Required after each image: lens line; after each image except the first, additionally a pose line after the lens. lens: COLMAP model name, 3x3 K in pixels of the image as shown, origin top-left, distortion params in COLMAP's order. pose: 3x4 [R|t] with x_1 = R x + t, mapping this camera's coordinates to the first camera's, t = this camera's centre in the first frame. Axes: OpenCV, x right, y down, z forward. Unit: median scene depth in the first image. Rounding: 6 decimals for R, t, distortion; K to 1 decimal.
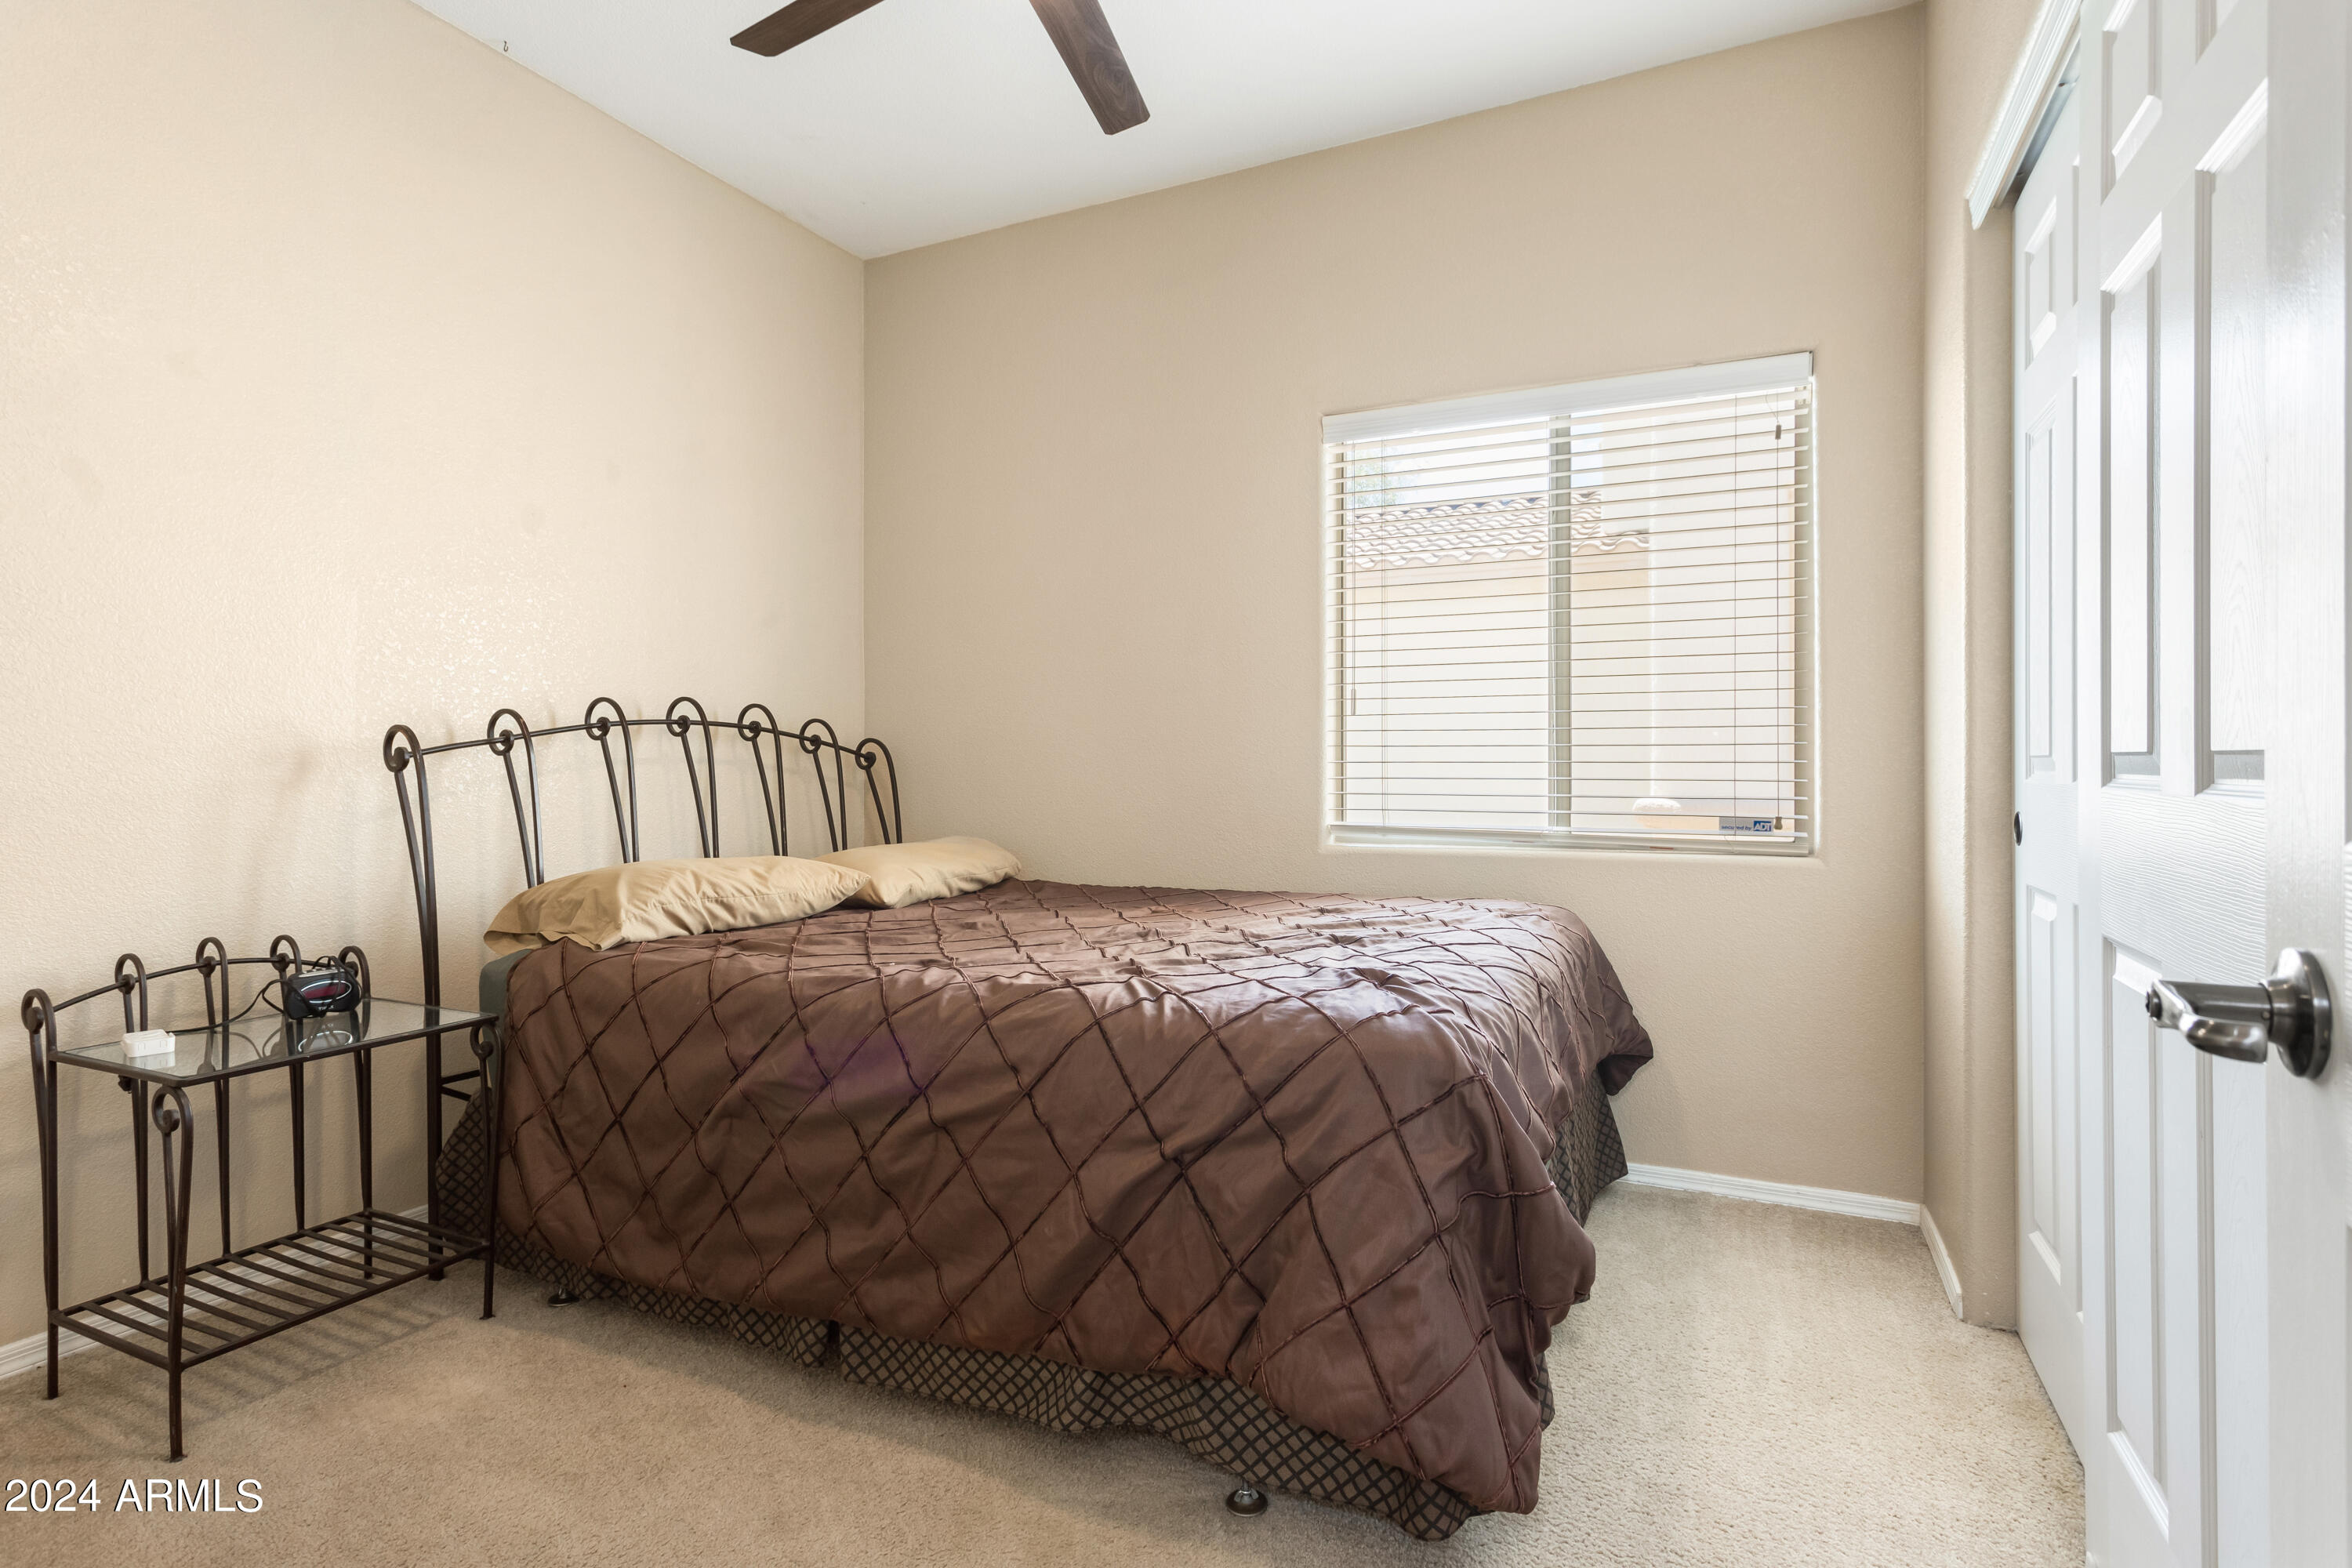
lens RADIAL K [[1151.6, 0, 1176.0], [0, 1151.6, 784.0], [0, 0, 1]] dist [0.001363, 0.000009]
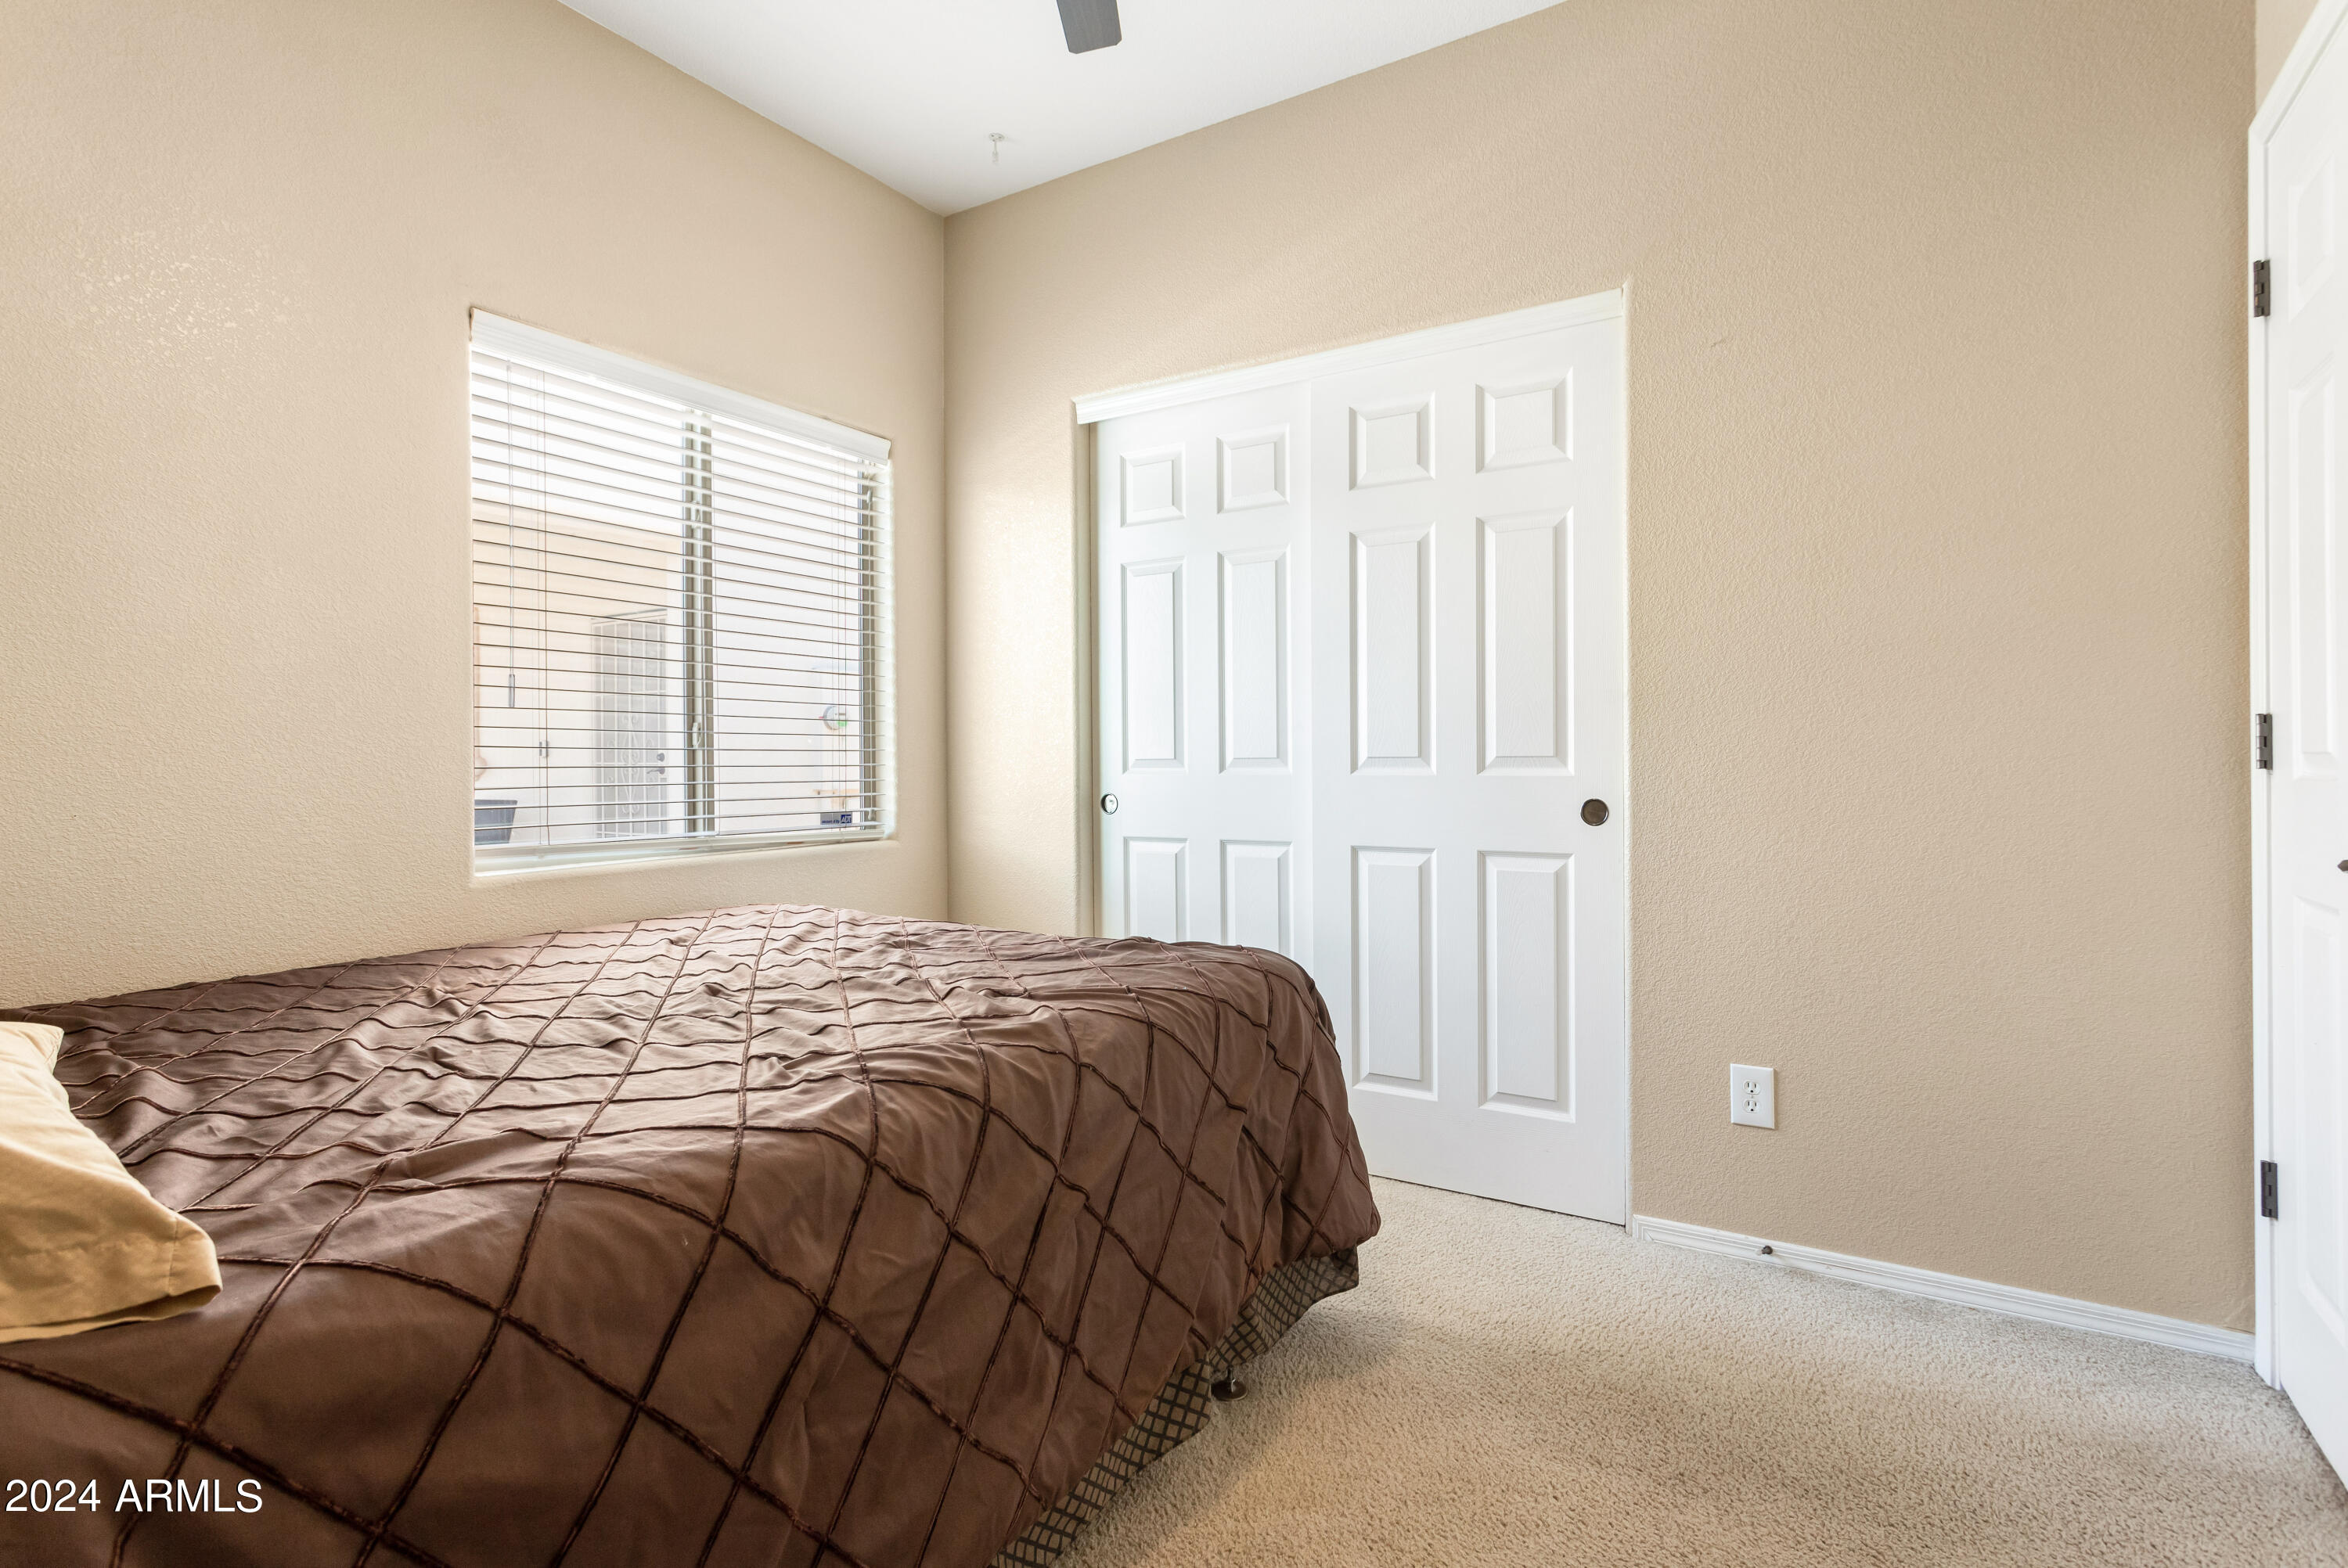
lens RADIAL K [[1149.5, 0, 1174.0], [0, 1149.5, 784.0], [0, 0, 1]] dist [0.001363, 0.000009]
pose [[0.108862, -0.011932, 0.993985, -0.637681], [0.031794, 0.999458, 0.008516, 0.000805], [-0.993548, 0.030676, 0.109182, 0.533683]]
